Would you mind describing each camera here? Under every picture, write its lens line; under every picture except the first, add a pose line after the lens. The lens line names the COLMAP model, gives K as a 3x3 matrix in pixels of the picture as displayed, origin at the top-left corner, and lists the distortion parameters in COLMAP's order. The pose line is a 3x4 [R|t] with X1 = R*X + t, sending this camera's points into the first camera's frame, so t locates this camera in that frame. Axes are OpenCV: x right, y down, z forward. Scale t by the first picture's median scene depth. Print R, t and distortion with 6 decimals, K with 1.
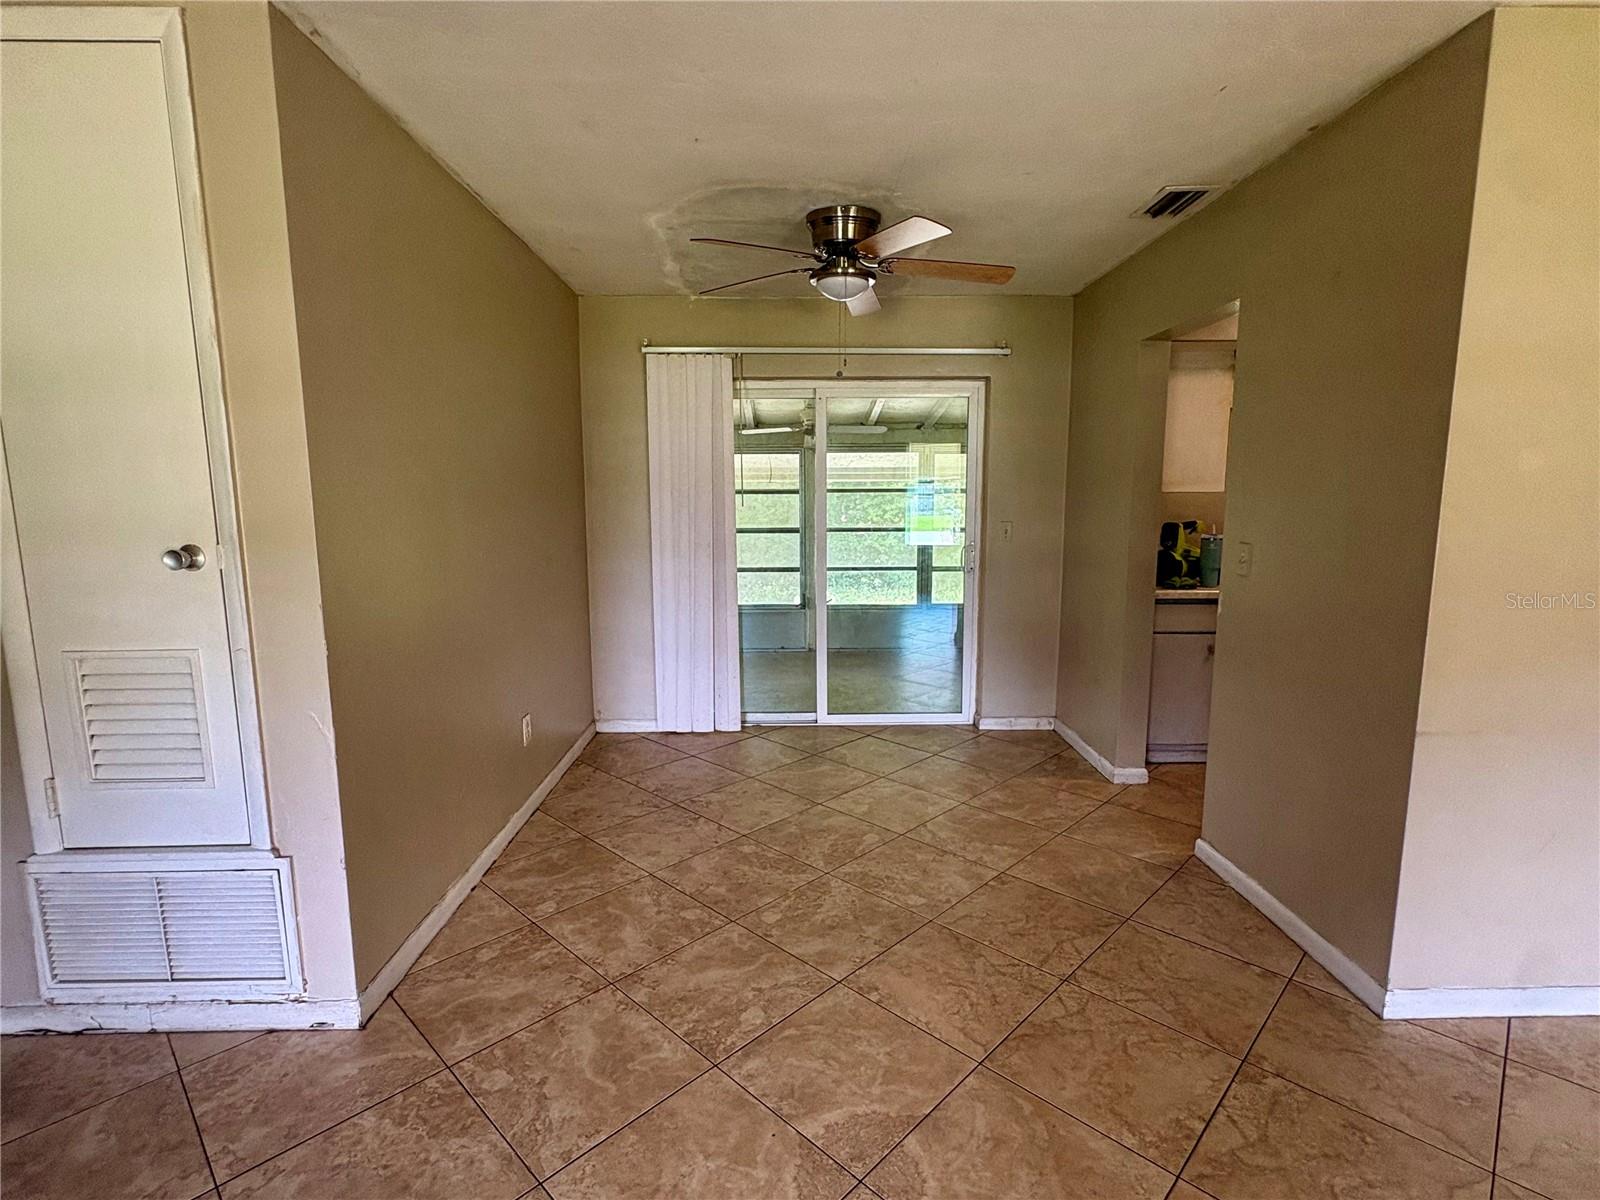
lens RADIAL K [[782.6, 0, 799.0], [0, 782.6, 601.2], [0, 0, 1]] dist [0.003907, 0.000298]
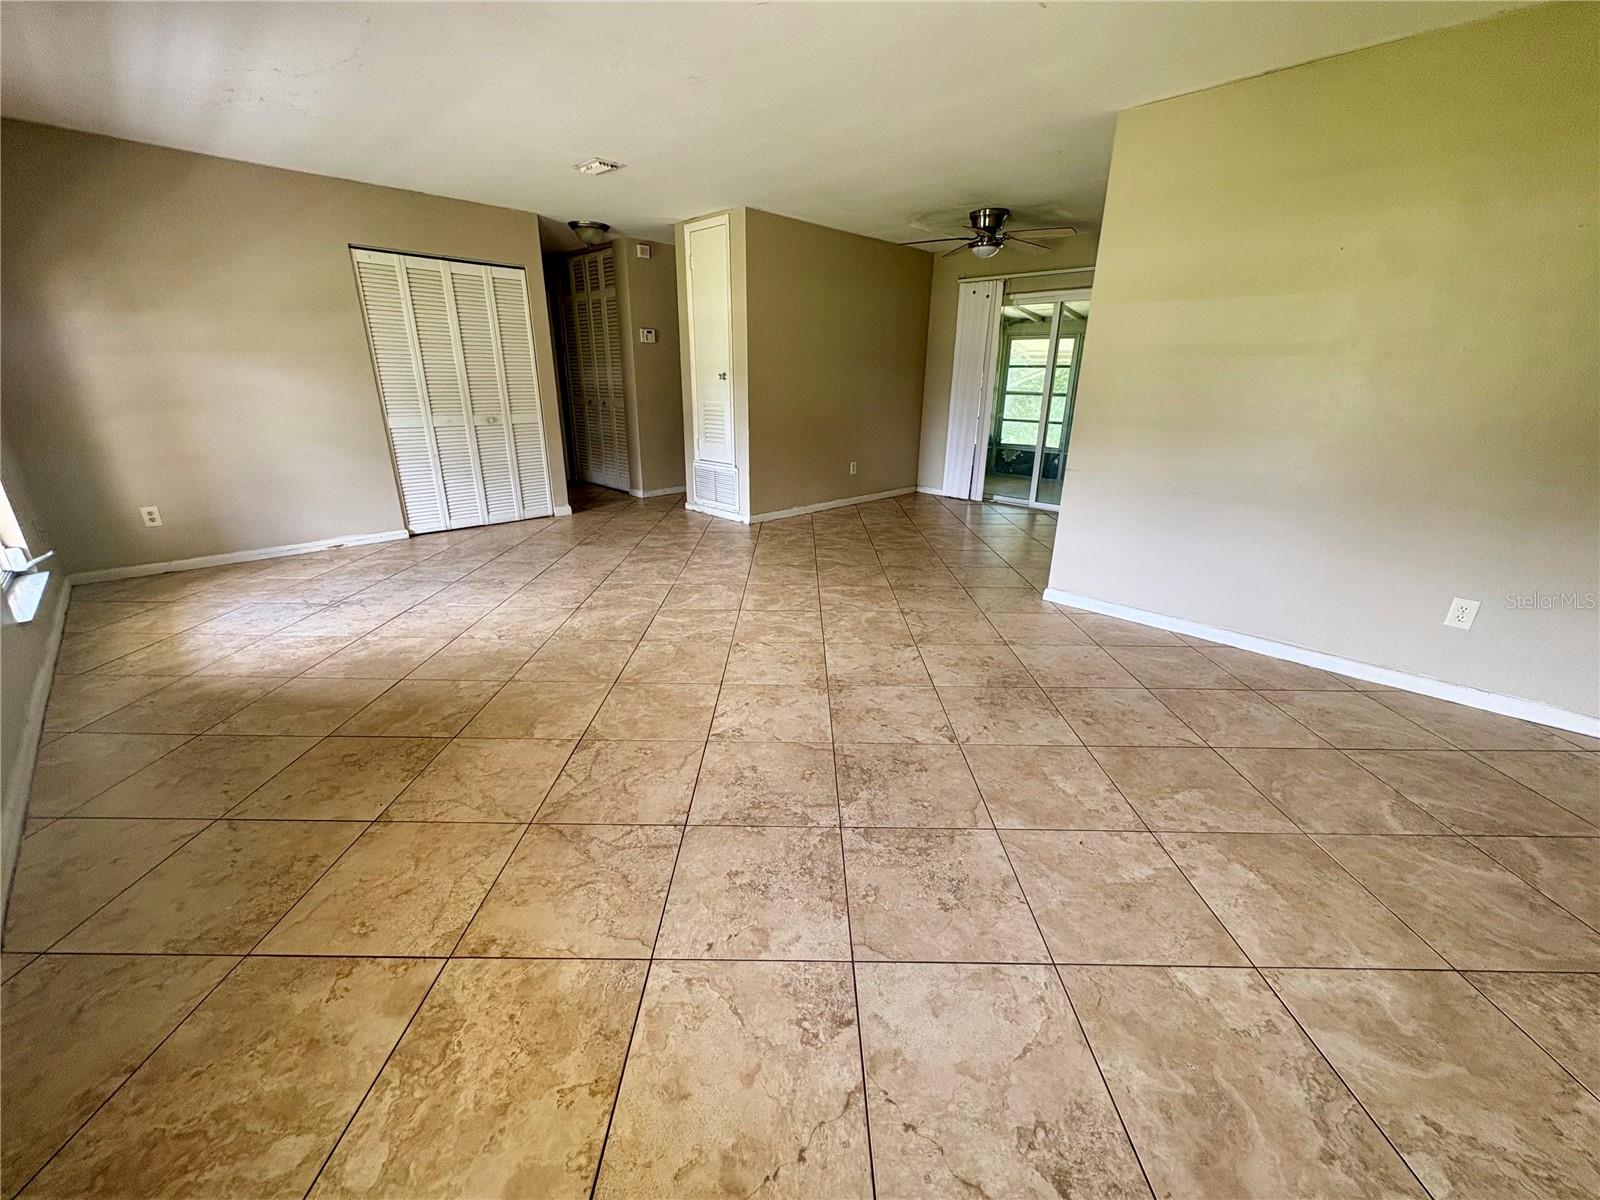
lens RADIAL K [[641.2, 0, 799.2], [0, 641.2, 599.4], [0, 0, 1]] dist [0.003985, 0.000314]
pose [[0.704349, 0.250077, -0.664345, 1.048624], [-0.112924, 0.963445, 0.242943, 0.109617], [0.700815, -0.096097, 0.706841, -0.581104]]
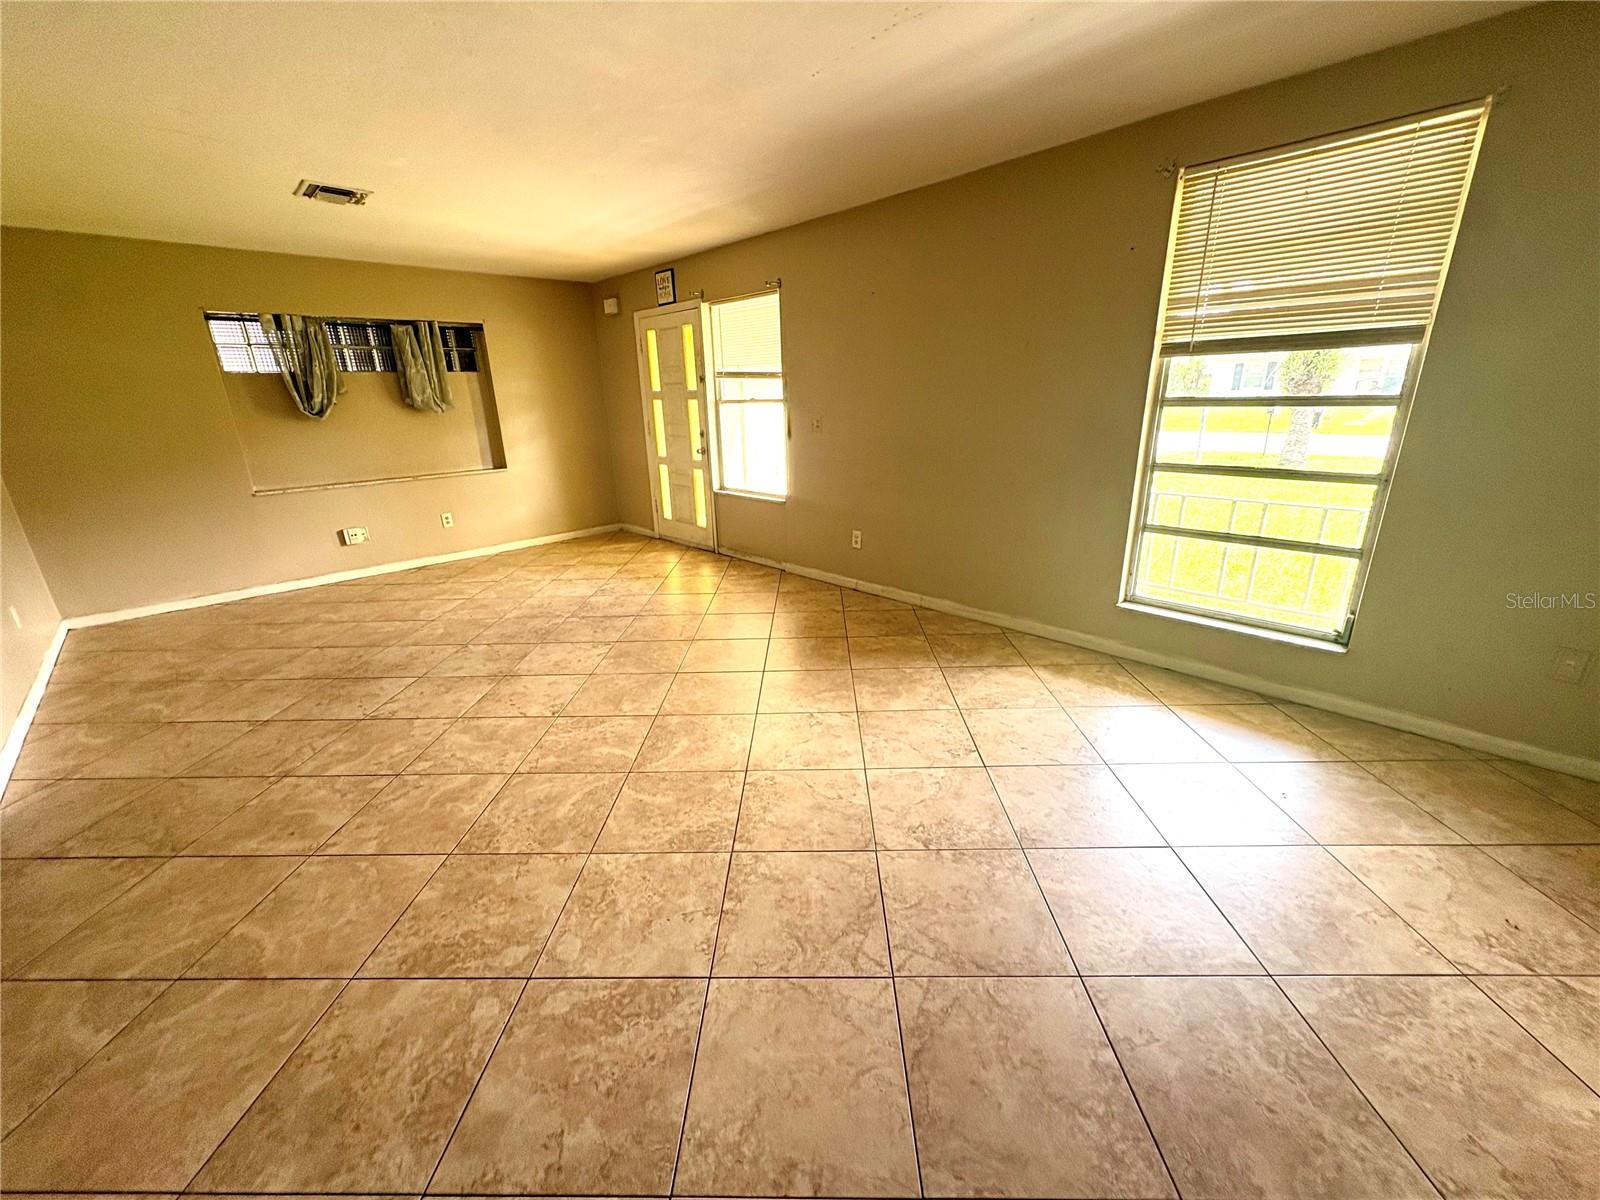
lens RADIAL K [[641.2, 0, 797.3], [0, 641.2, 600.7], [0, 0, 1]] dist [0.003985, 0.000314]
pose [[-0.686720, -0.200503, 0.698723, -0.680136], [0.133610, 0.910018, 0.392449, -0.054950], [-0.714537, 0.362859, -0.598138, 0.380582]]
